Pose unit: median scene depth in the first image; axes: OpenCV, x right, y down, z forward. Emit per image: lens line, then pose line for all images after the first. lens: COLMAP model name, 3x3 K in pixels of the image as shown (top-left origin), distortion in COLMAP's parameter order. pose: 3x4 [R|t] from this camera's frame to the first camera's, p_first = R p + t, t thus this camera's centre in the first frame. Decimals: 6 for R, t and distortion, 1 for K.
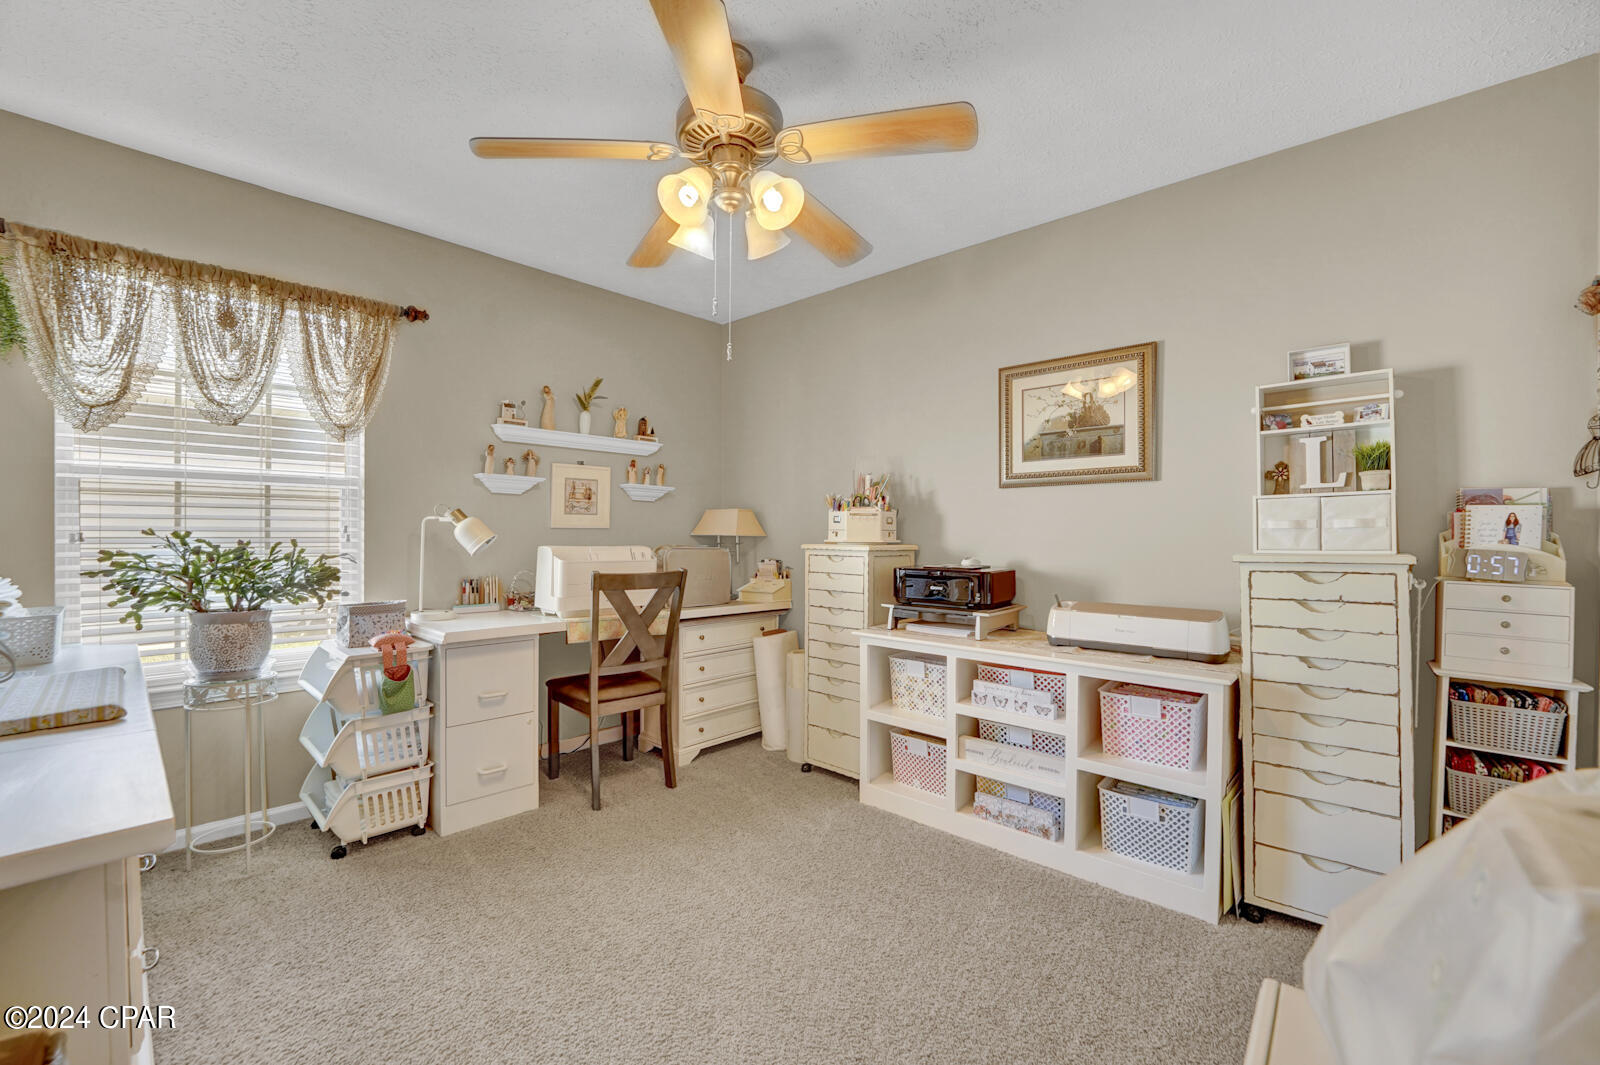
lens RADIAL K [[654.6, 0, 794.7], [0, 654.6, 533.2], [0, 0, 1]] dist [-0.025581, 0.001074]
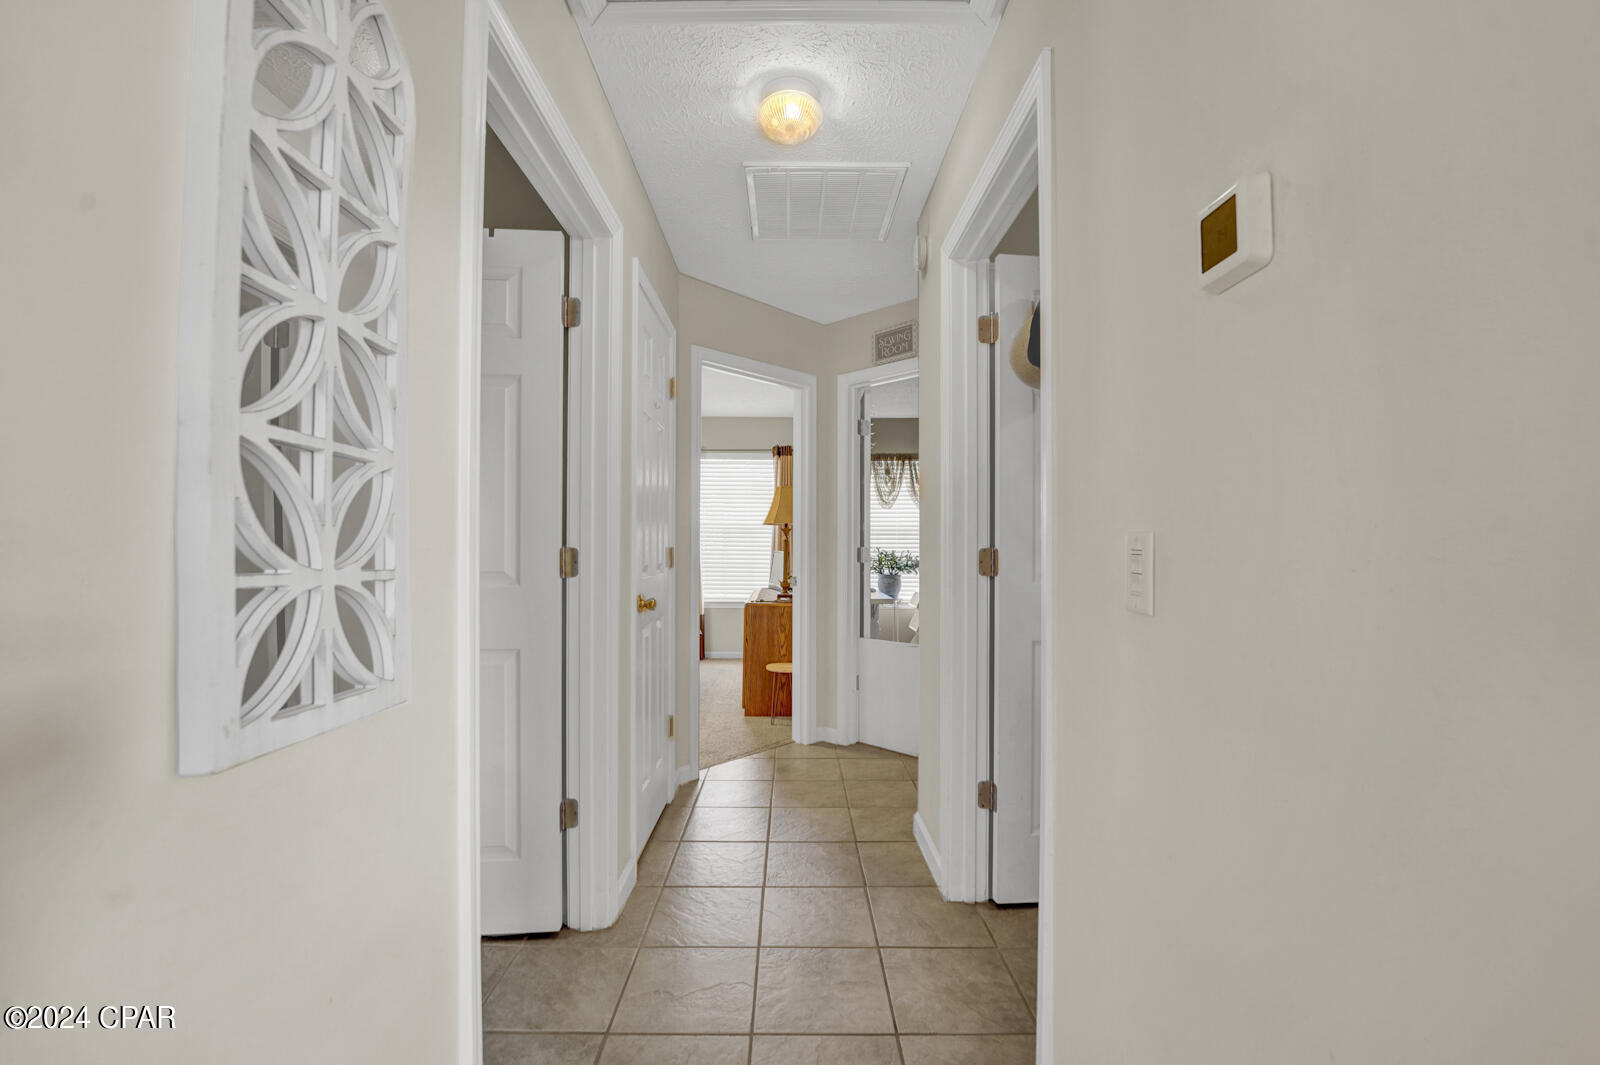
lens RADIAL K [[654.6, 0, 798.6], [0, 654.6, 536.4], [0, 0, 1]] dist [-0.025581, 0.001074]
pose [[0.673740, -0.005152, -0.738951, 1.004437], [0.004447, 0.999986, -0.002917, -0.043863], [0.738955, -0.001321, 0.673753, -1.265756]]
